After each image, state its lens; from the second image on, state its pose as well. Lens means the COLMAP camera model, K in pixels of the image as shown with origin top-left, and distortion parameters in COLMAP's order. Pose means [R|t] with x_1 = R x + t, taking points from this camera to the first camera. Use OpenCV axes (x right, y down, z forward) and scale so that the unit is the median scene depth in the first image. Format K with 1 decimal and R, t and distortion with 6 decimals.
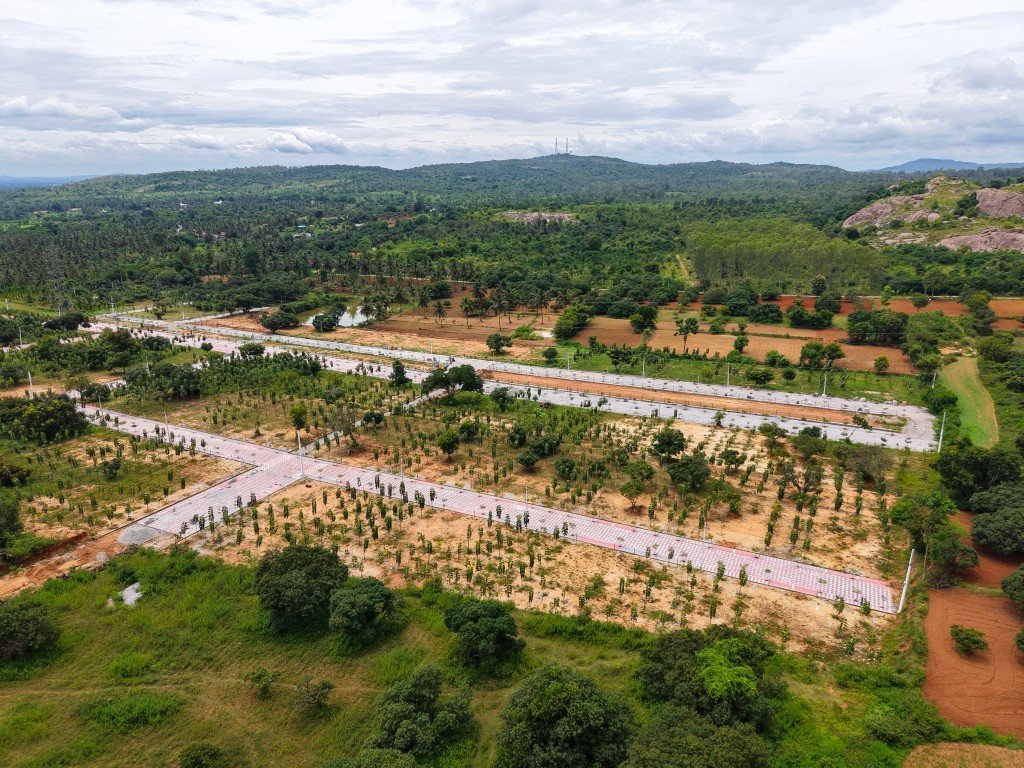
lens RADIAL K [[682.1, 0, 510.6], [0, 682.1, 376.5], [0, 0, 1]] dist [0.009369, -0.003724]
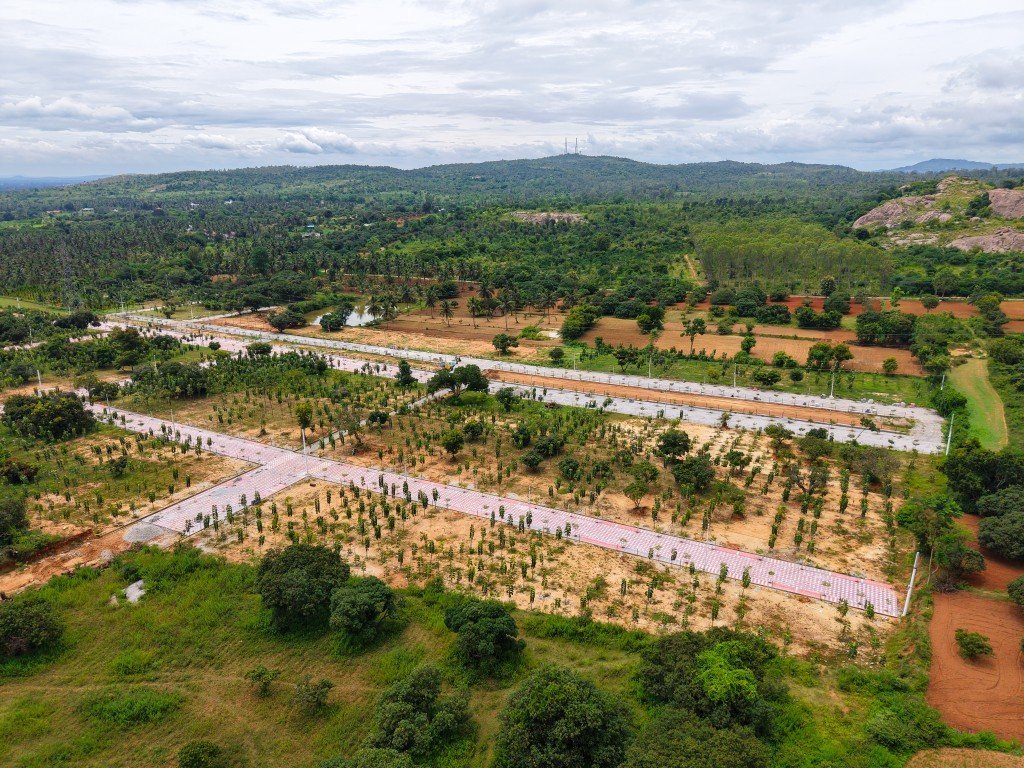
lens RADIAL K [[682.1, 0, 510.6], [0, 682.1, 376.5], [0, 0, 1]] dist [0.009369, -0.003724]
pose [[0.999913, 0.003946, -0.012594, 0.003774], [-0.003946, 0.999992, -0.000009, -0.000038], [0.012594, 0.000058, 0.999921, 0.000544]]
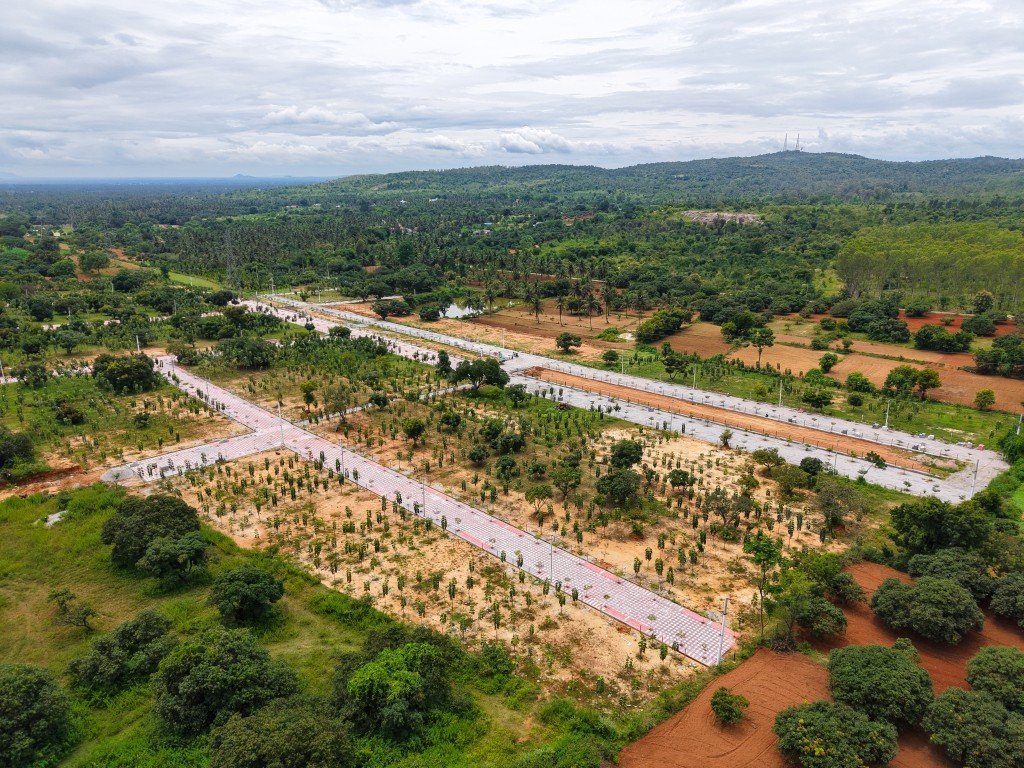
lens RADIAL K [[687.1, 0, 512.0], [0, 687.1, 384.0], [0, 0, 1]] dist [0.011081, -0.002032]
pose [[0.951036, 0.089211, -0.295924, 0.217488], [-0.086579, 0.996002, 0.022016, -0.004078], [0.296705, 0.004682, 0.954958, 0.033548]]
